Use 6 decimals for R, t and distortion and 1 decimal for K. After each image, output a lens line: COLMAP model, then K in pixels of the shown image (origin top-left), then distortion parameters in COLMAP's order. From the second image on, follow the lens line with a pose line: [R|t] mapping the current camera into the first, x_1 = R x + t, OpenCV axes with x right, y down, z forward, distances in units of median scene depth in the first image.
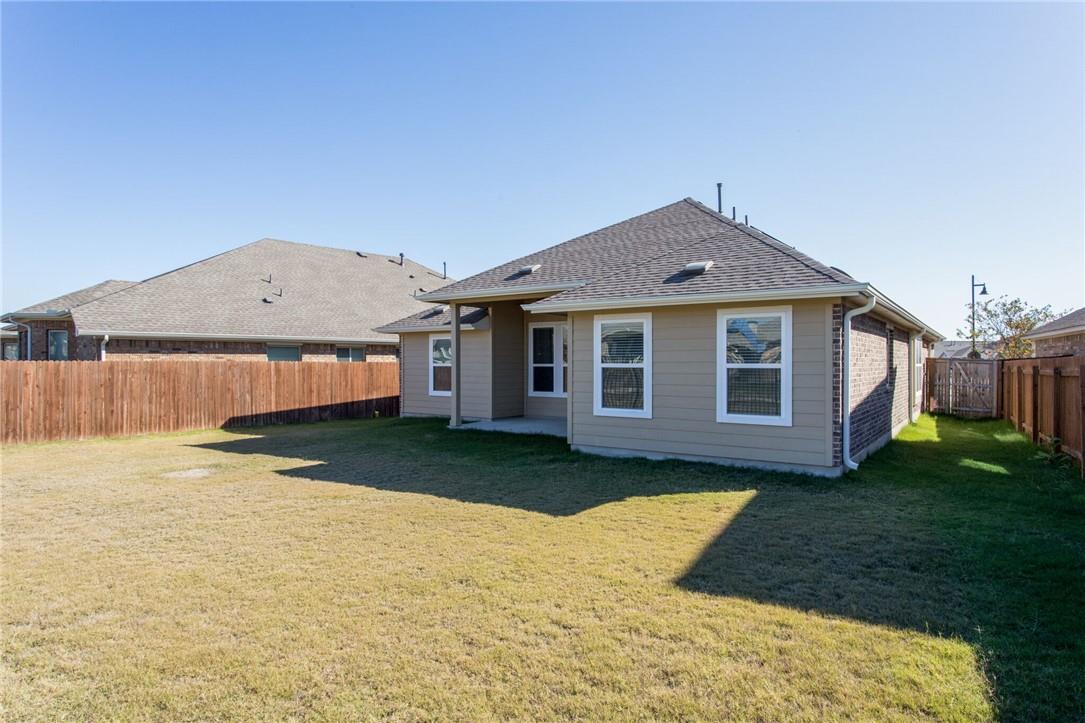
lens RADIAL K [[632.8, 0, 564.2], [0, 632.8, 370.3], [0, 0, 1]] dist [-0.015287, 0.000032]
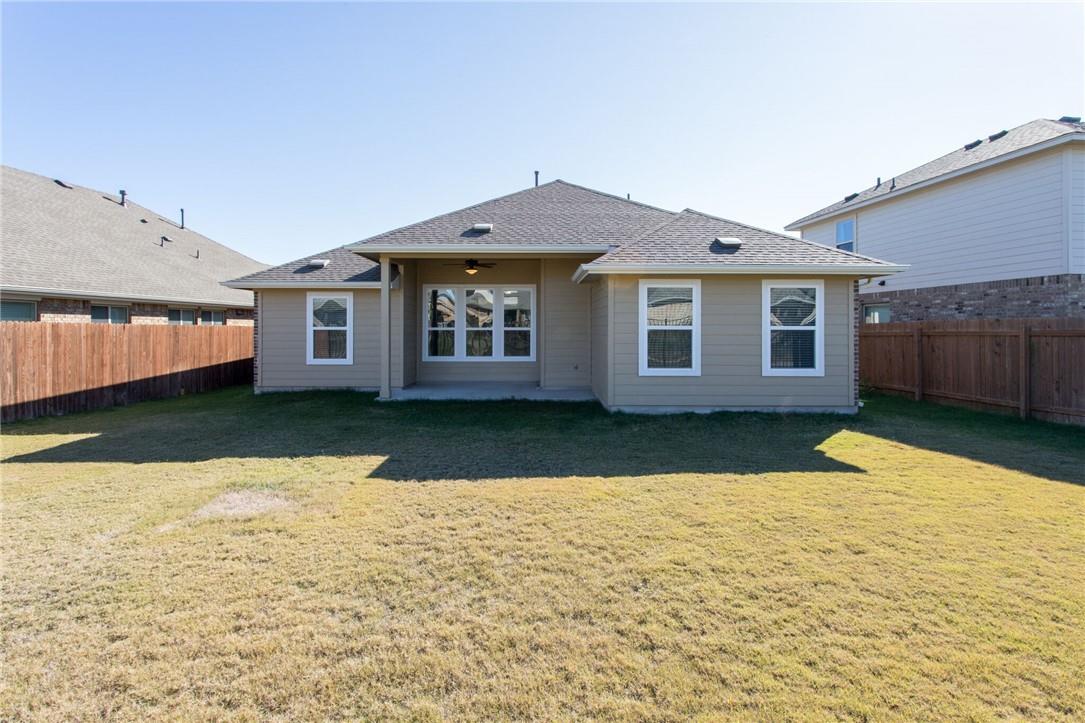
lens RADIAL K [[533.3, 0, 551.1], [0, 533.3, 341.1], [0, 0, 1]] dist [0.004735, 0.000830]
pose [[0.820193, -0.010597, 0.571989, -0.356456], [0.005107, 0.999924, 0.011202, 0.002154], [-0.572064, -0.006267, 0.820185, 0.228502]]
